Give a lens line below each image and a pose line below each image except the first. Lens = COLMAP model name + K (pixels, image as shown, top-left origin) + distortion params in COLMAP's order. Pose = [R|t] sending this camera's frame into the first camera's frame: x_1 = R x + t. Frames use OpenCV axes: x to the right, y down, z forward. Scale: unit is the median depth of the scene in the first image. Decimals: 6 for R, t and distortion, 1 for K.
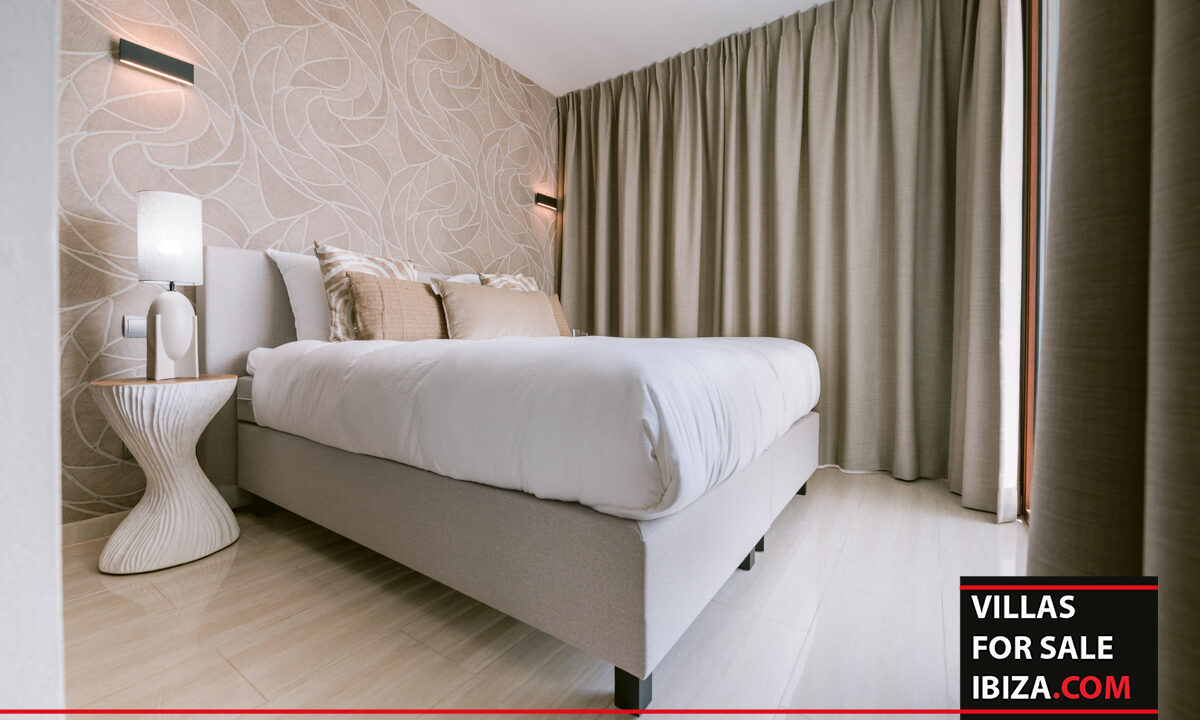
lens RADIAL K [[388.3, 0, 600.0], [0, 388.3, 360.0], [0, 0, 1]] dist [-0.002758, -0.000415]
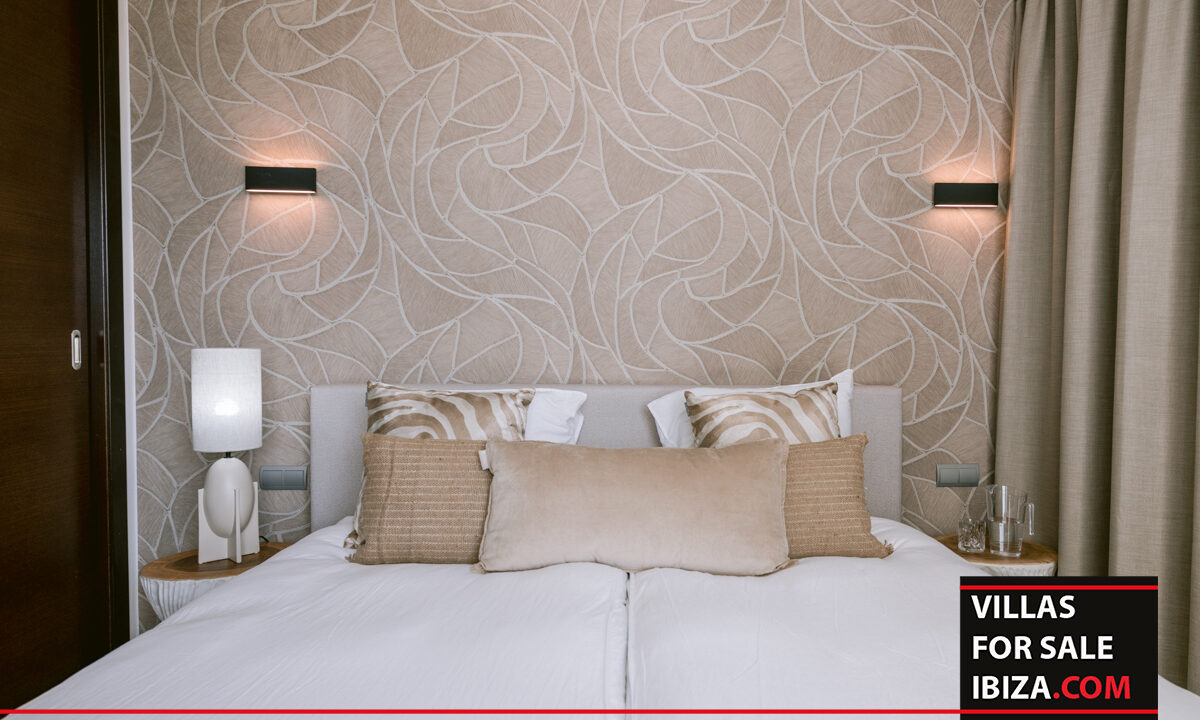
lens RADIAL K [[708.4, 0, 600.0], [0, 708.4, 360.0], [0, 0, 1]] dist [0.018651, -0.000231]
pose [[0.686500, 0.093863, -0.721046, 0.198704], [-0.117116, 0.992959, 0.017754, -0.237258], [0.717636, 0.072258, 0.692659, 0.221843]]
